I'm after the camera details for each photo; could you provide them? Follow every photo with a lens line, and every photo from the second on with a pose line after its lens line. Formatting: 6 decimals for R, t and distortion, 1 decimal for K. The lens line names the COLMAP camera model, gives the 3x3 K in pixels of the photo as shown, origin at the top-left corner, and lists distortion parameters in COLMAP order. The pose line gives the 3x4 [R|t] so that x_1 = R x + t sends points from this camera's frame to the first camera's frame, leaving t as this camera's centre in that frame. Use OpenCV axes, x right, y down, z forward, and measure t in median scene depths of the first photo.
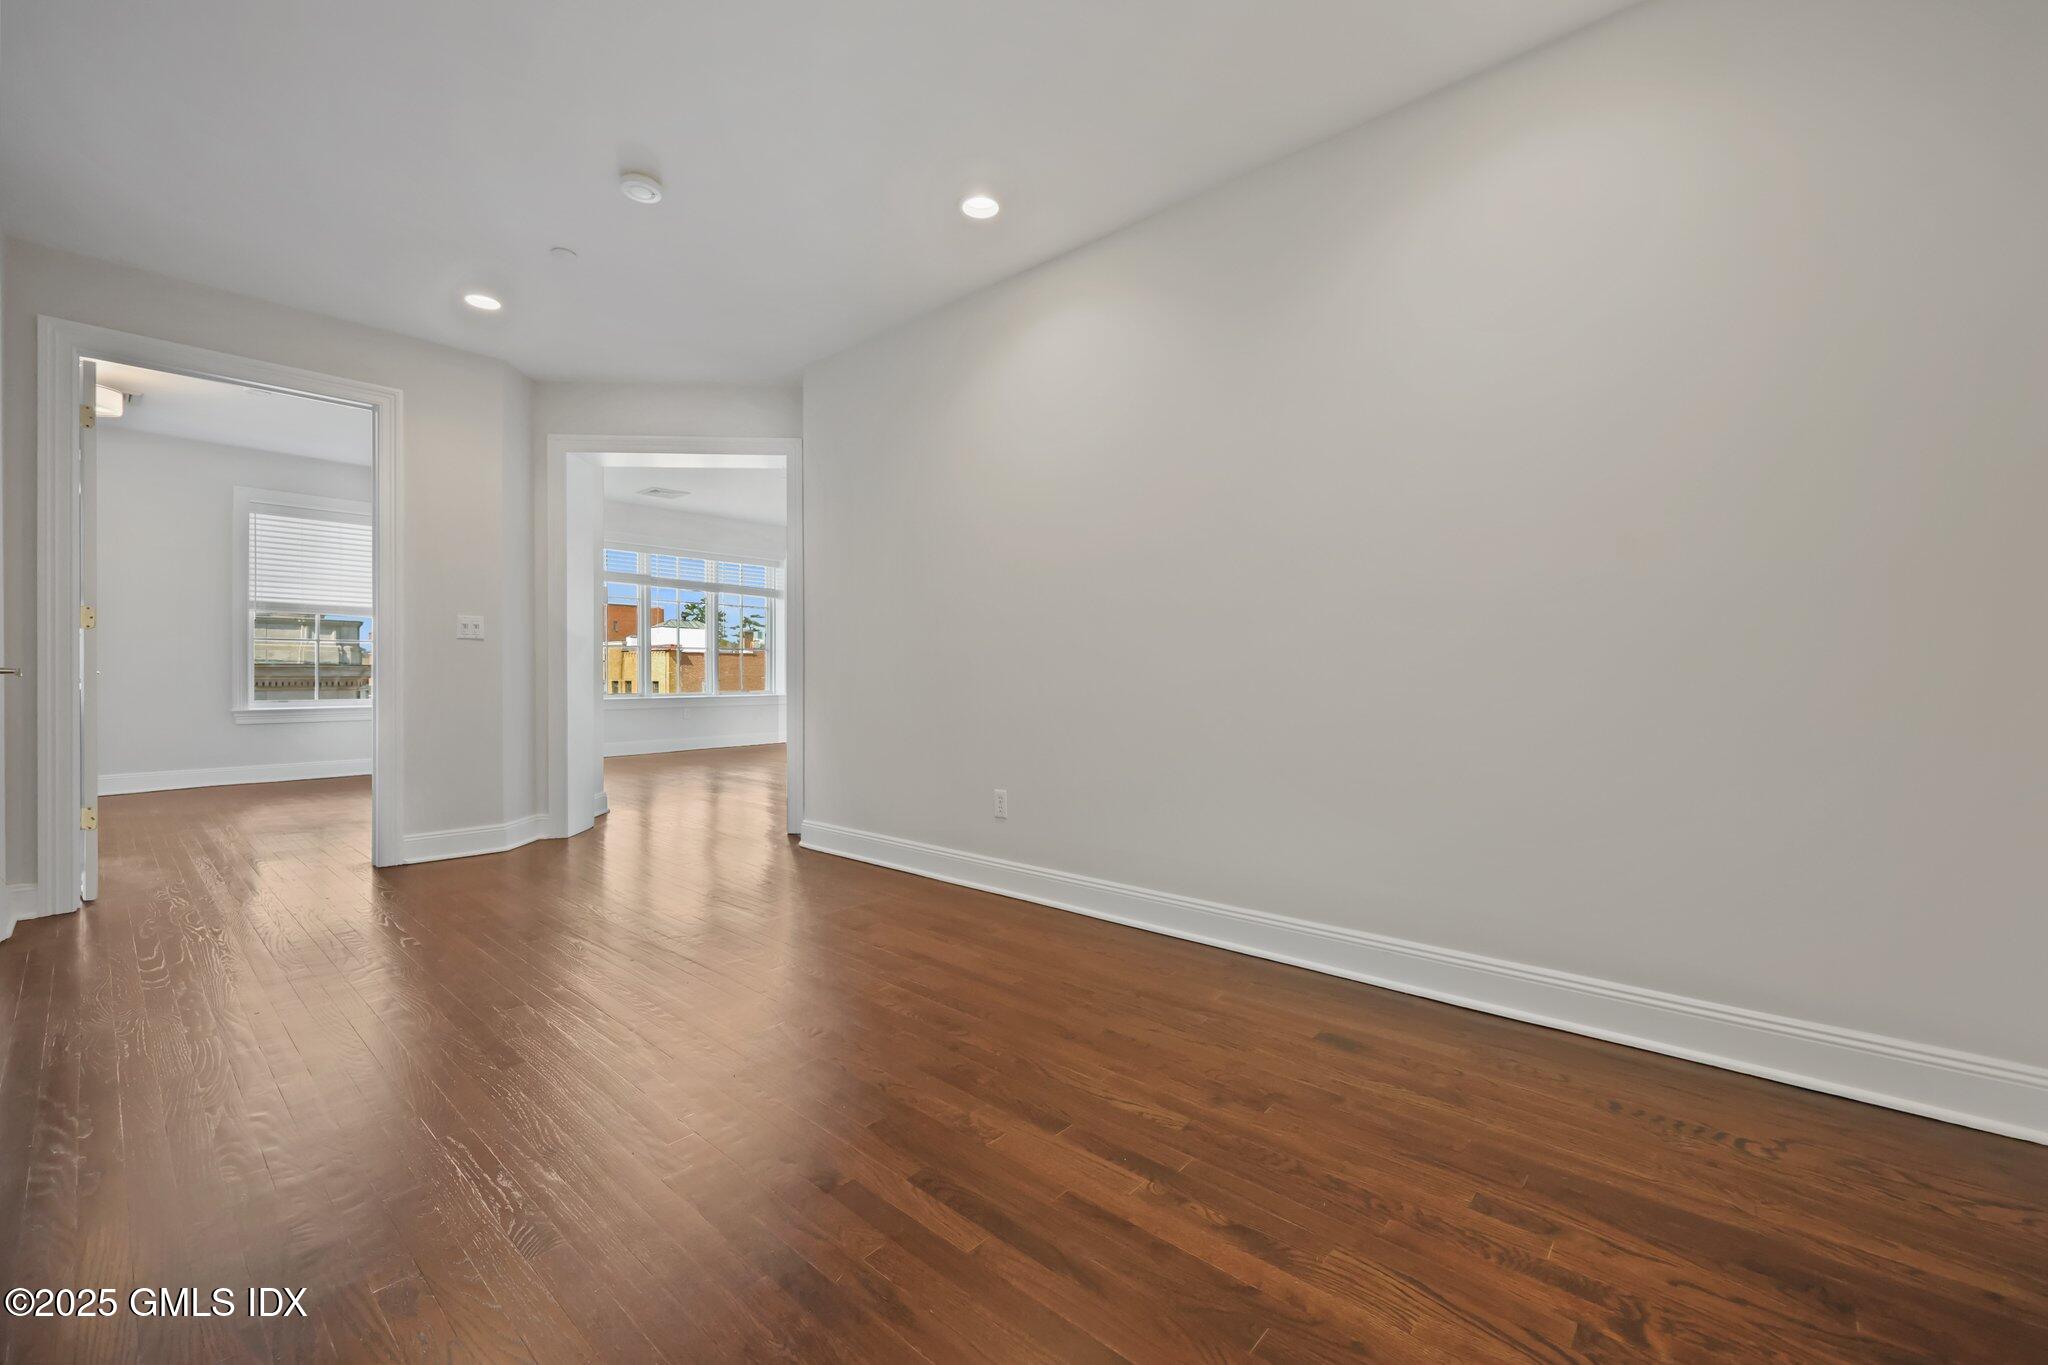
lens RADIAL K [[820.0, 0, 1024.7], [0, 820.0, 676.9], [0, 0, 1]] dist [-0.001183, -0.000104]
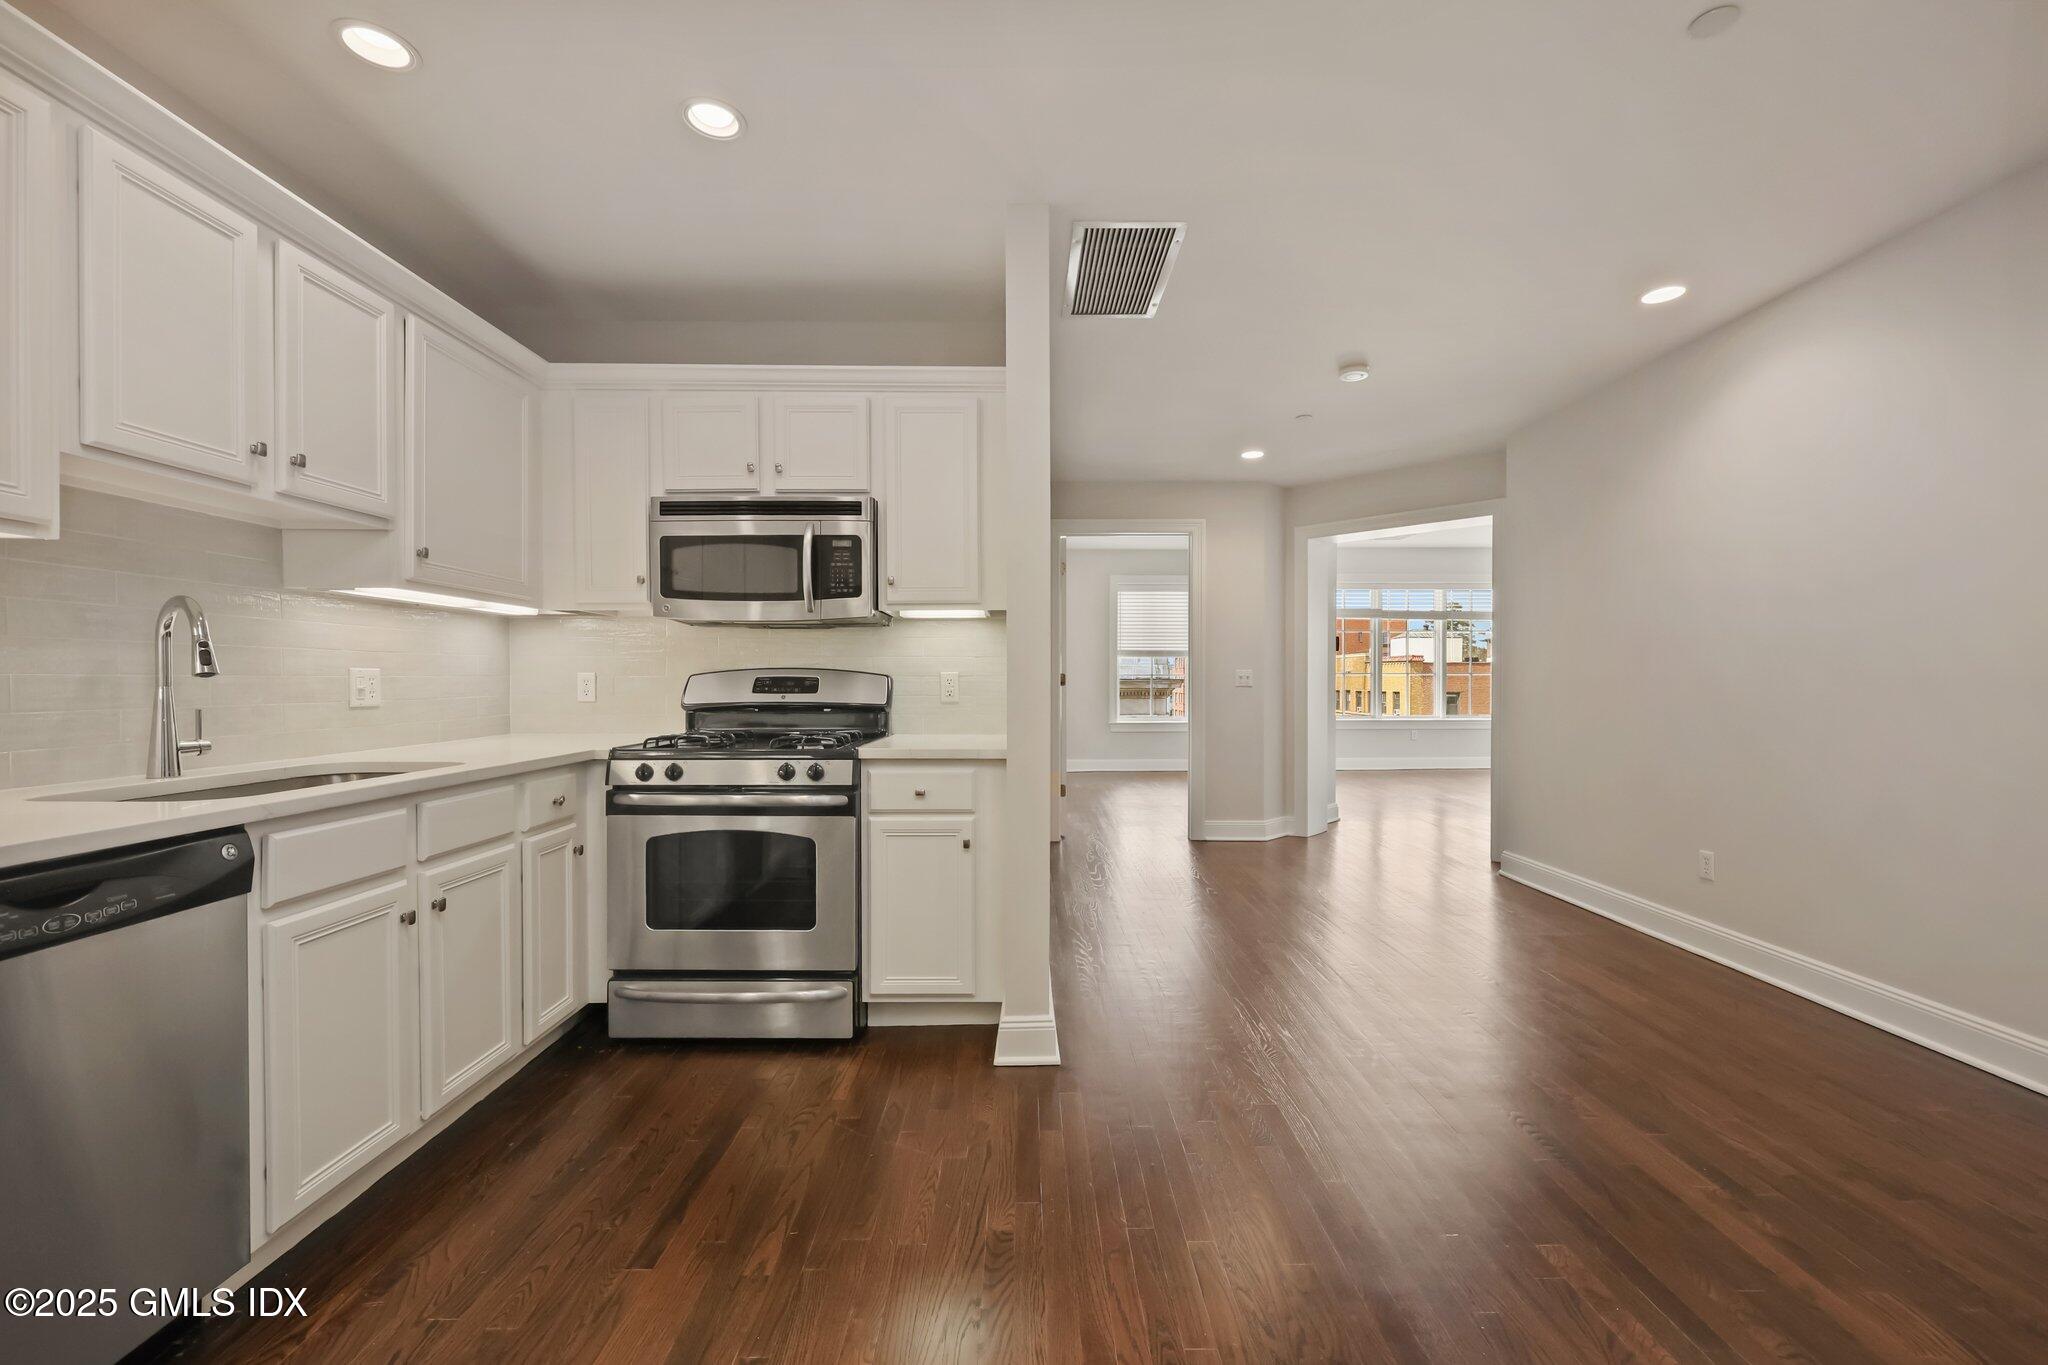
lens RADIAL K [[845.3, 0, 1030.8], [0, 845.3, 691.1], [0, 0, 1]] dist [-0.001388, -0.000246]
pose [[0.669276, 0.011138, -0.742930, 0.212590], [-0.001250, 0.999903, 0.013865, -0.080059], [0.743013, -0.008351, 0.669225, -0.330414]]
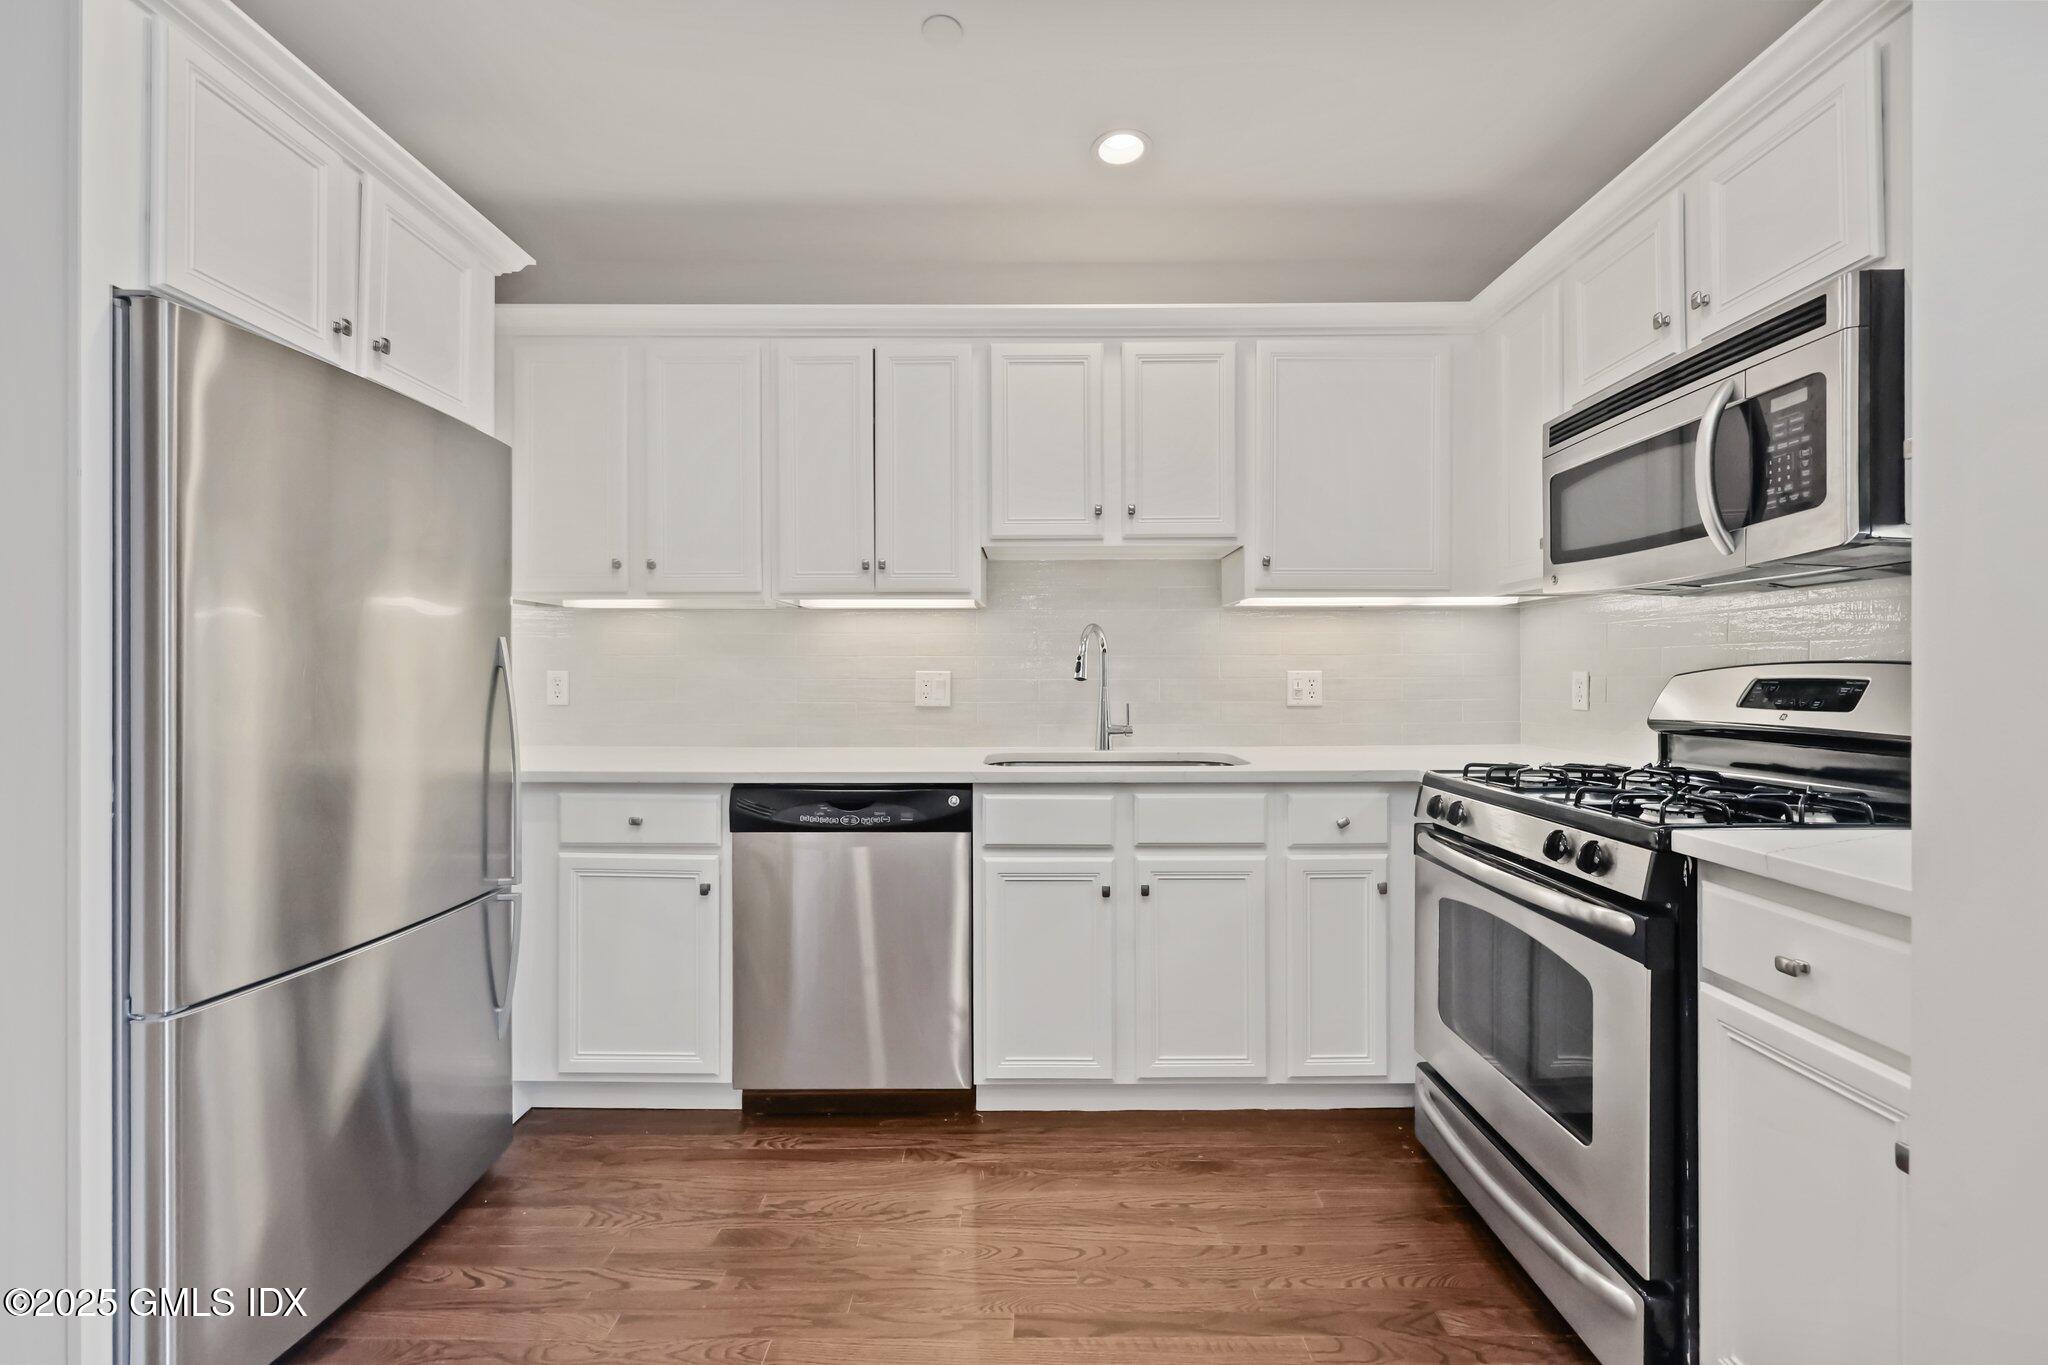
lens RADIAL K [[820.0, 0, 1024.7], [0, 820.0, 676.9], [0, 0, 1]] dist [-0.001183, -0.000104]
pose [[-0.753468, 0.004768, -0.657467, -0.415133], [0.003923, 0.999989, 0.002756, -0.097891], [0.657472, -0.000503, -0.753479, 1.012061]]
